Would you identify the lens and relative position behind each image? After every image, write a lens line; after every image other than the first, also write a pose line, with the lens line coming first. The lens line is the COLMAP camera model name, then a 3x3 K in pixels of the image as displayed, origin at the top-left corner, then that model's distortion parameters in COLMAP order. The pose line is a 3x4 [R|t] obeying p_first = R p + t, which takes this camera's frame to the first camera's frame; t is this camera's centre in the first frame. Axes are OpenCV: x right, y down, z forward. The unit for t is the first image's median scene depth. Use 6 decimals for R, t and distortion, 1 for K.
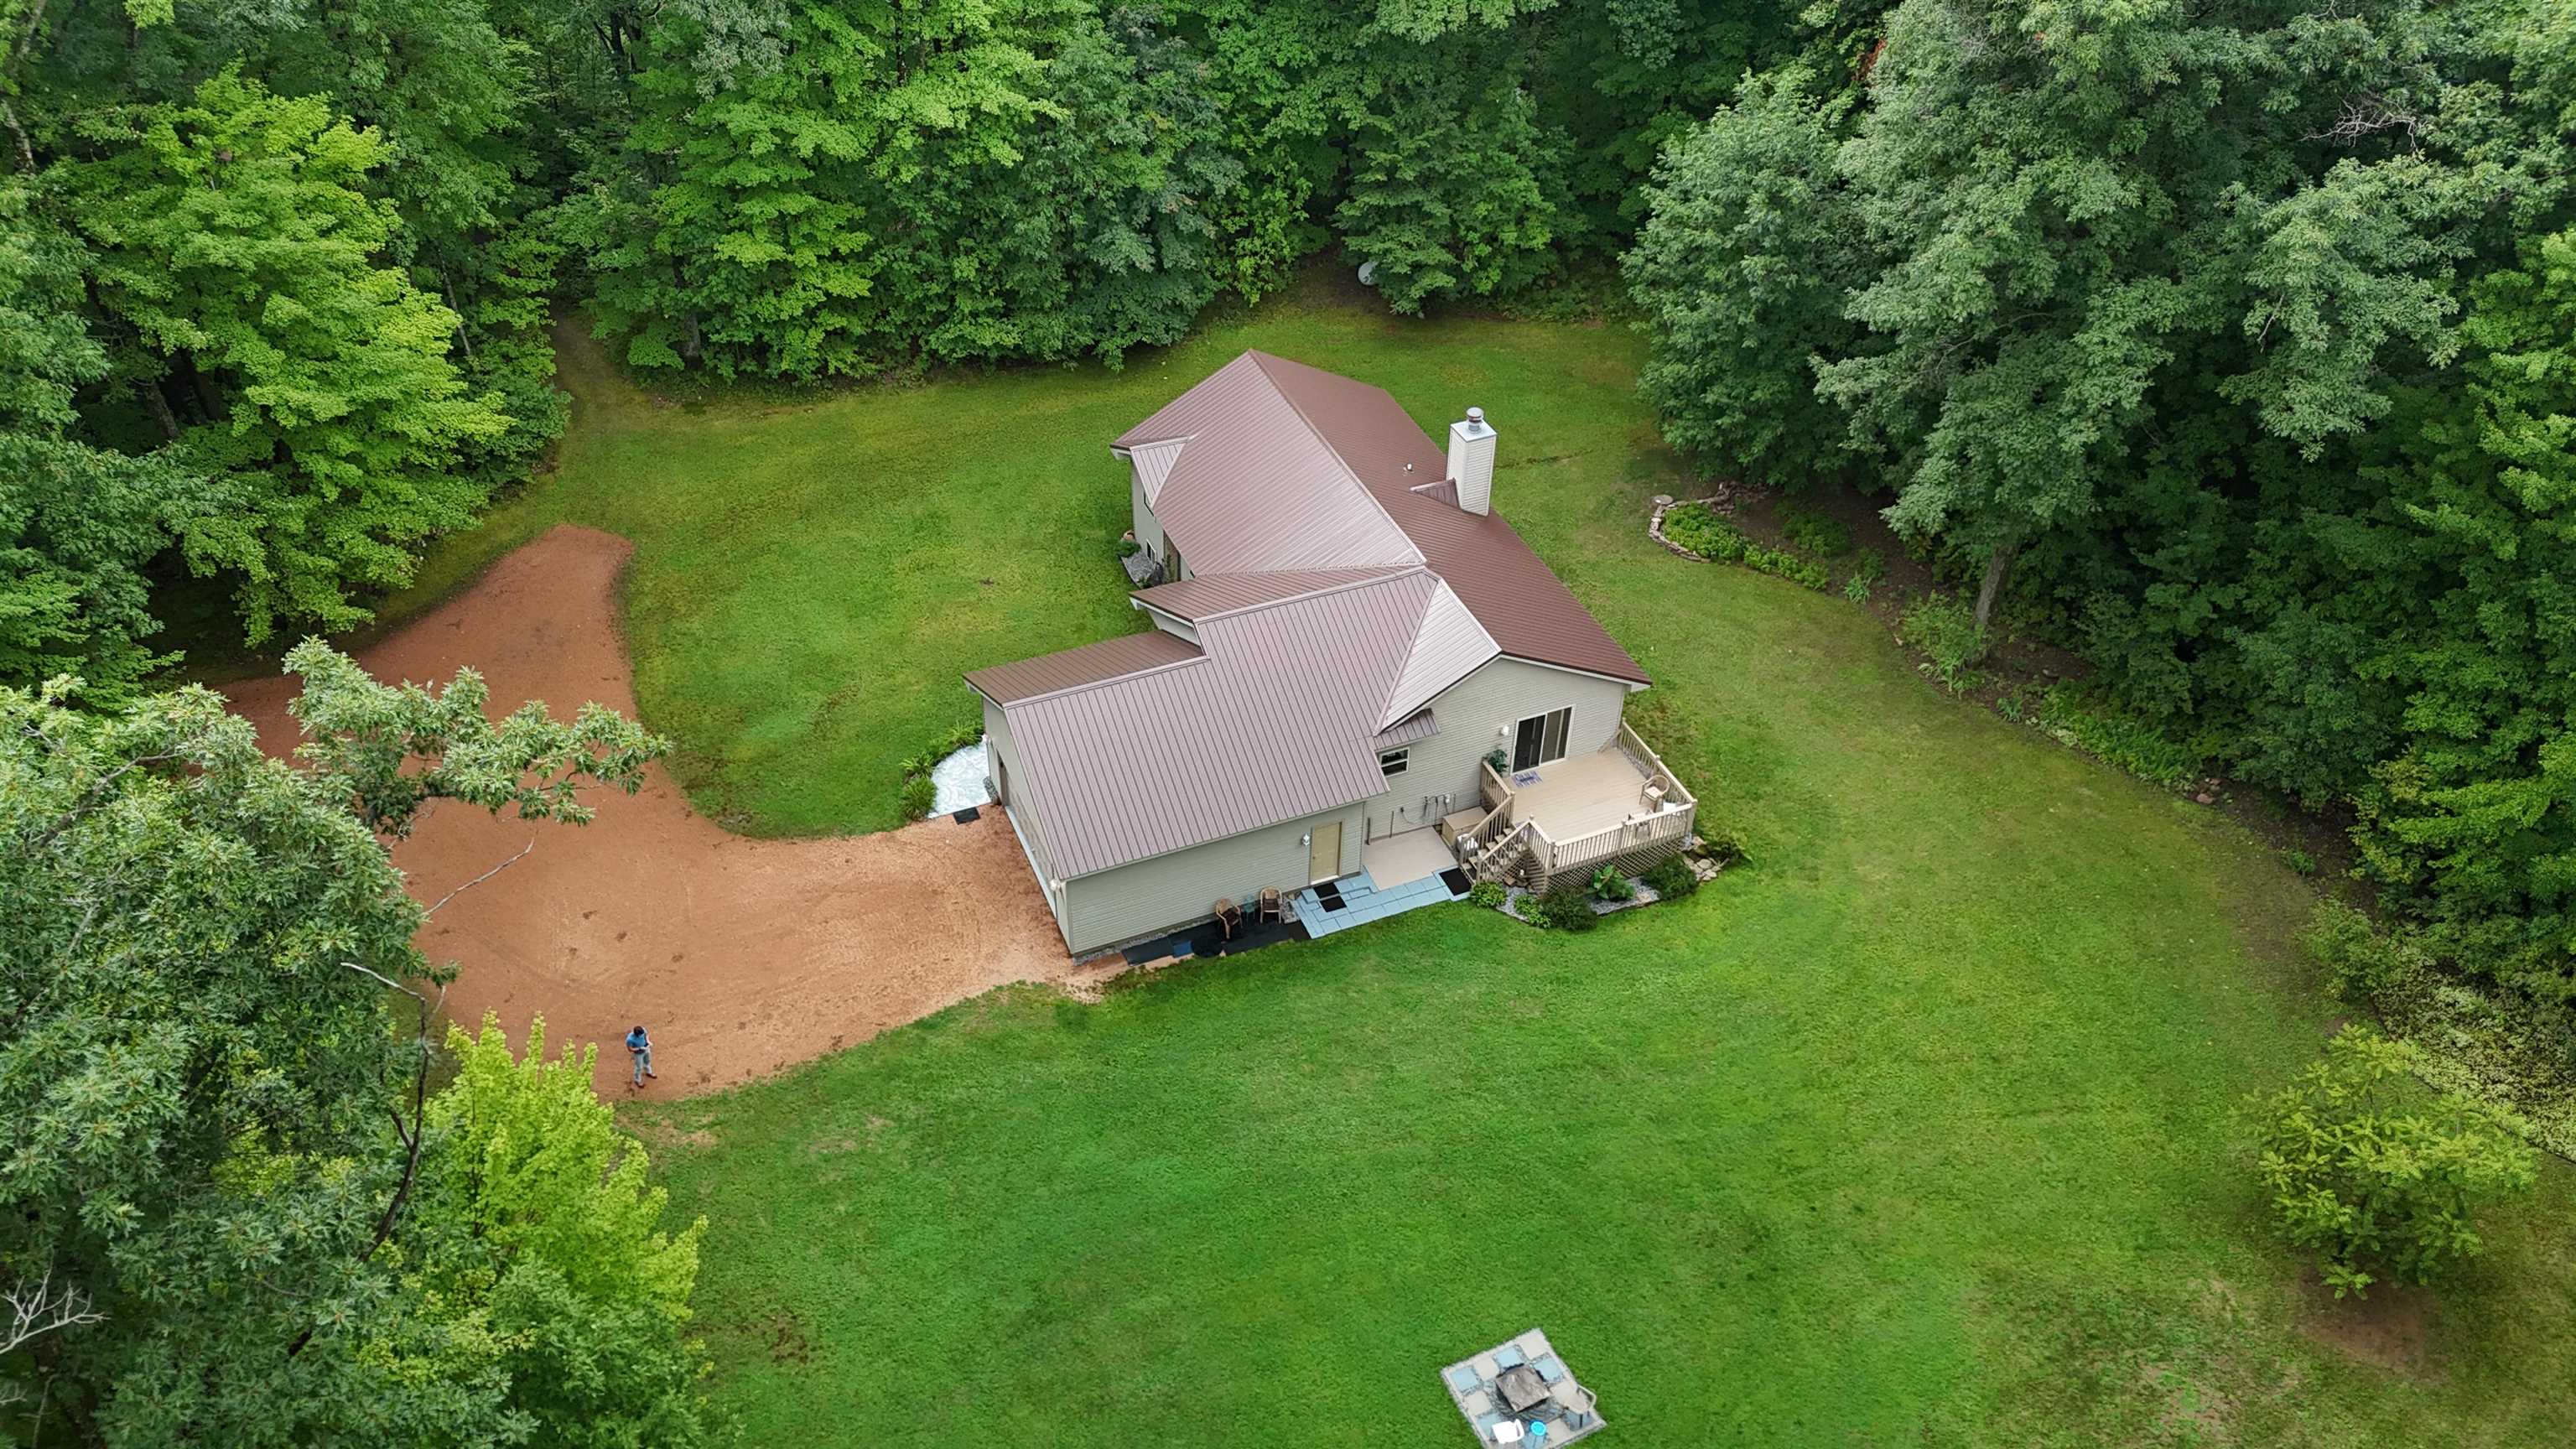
lens RADIAL K [[1892.6, 0, 1288.0], [0, 1892.6, 724.5], [0, 0, 1]] dist [0.072798, -0.068631]
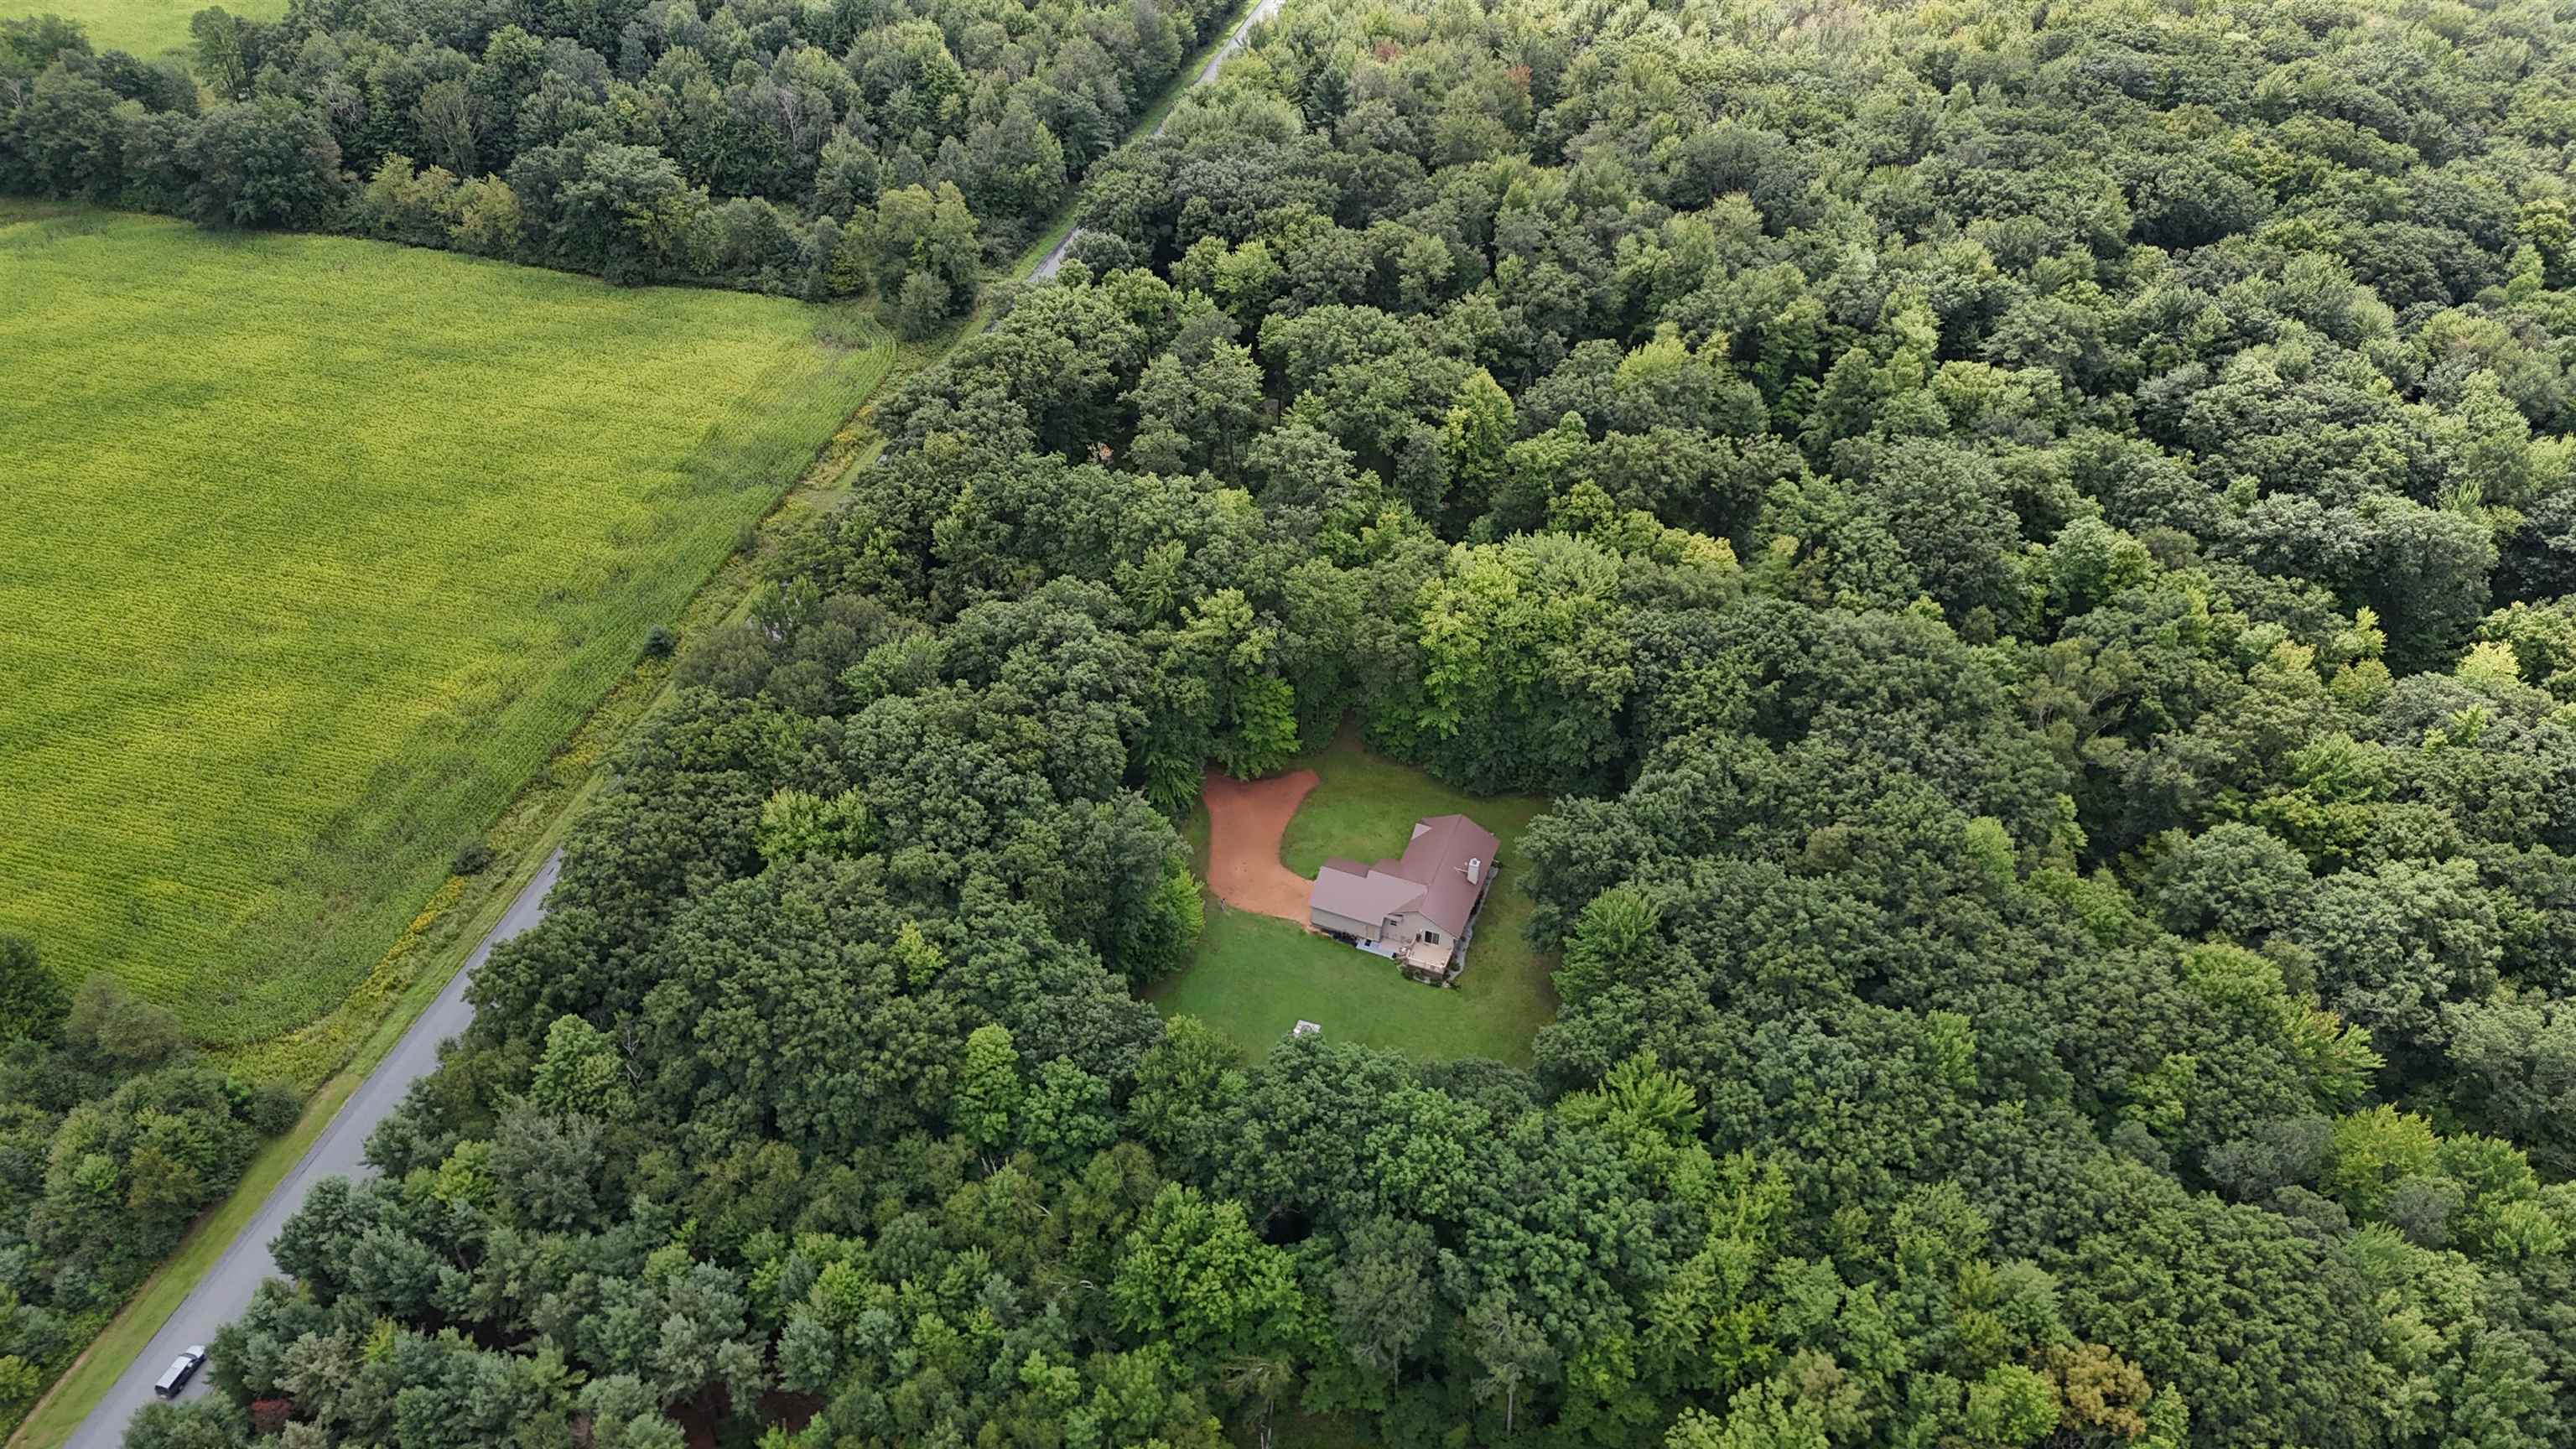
lens RADIAL K [[1892.6, 0, 1288.0], [0, 1892.6, 724.5], [0, 0, 1]] dist [0.072798, -0.068631]
pose [[0.717824, 0.442575, -0.537453, 1.897216], [-0.443194, 0.885816, 0.137510, -0.821424], [0.536943, 0.139488, 0.832007, -2.625952]]
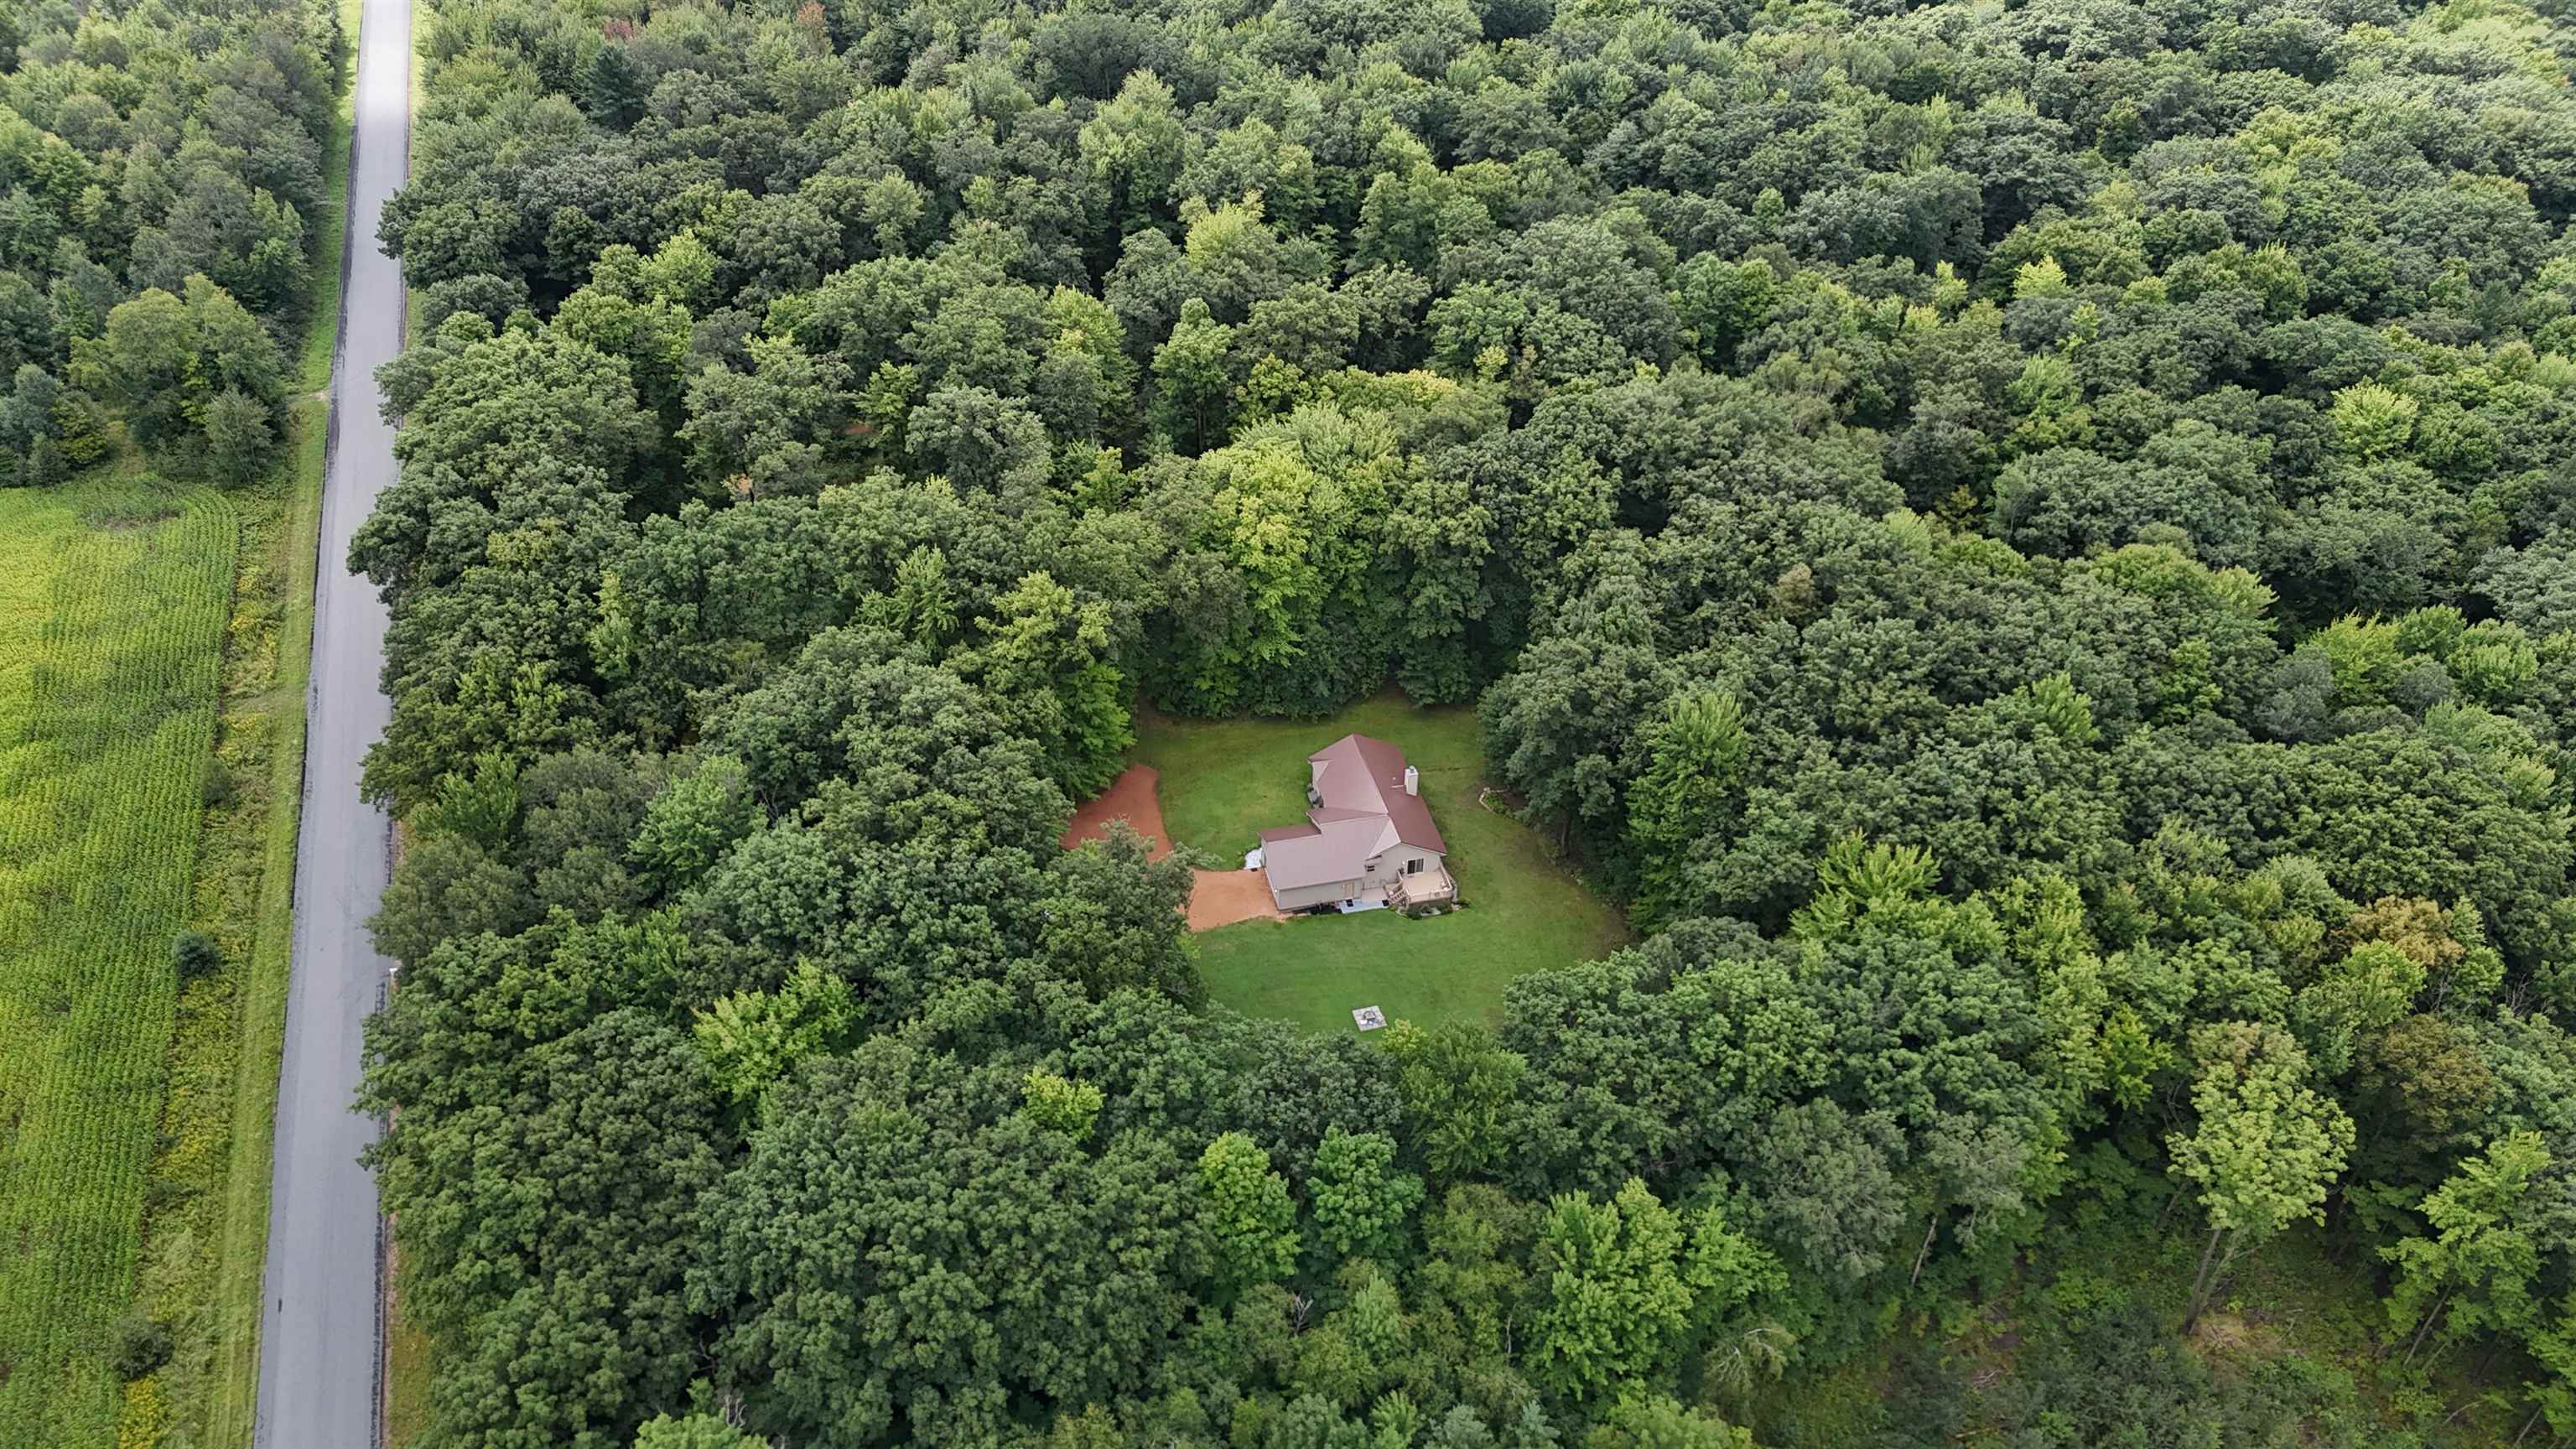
lens RADIAL K [[1892.6, 0, 1288.0], [0, 1892.6, 724.5], [0, 0, 1]] dist [0.072798, -0.068631]
pose [[0.986564, 0.099458, -0.129616, 0.330177], [-0.101933, 0.994712, -0.012586, -0.186469], [0.127679, 0.025629, 0.991484, -2.549735]]
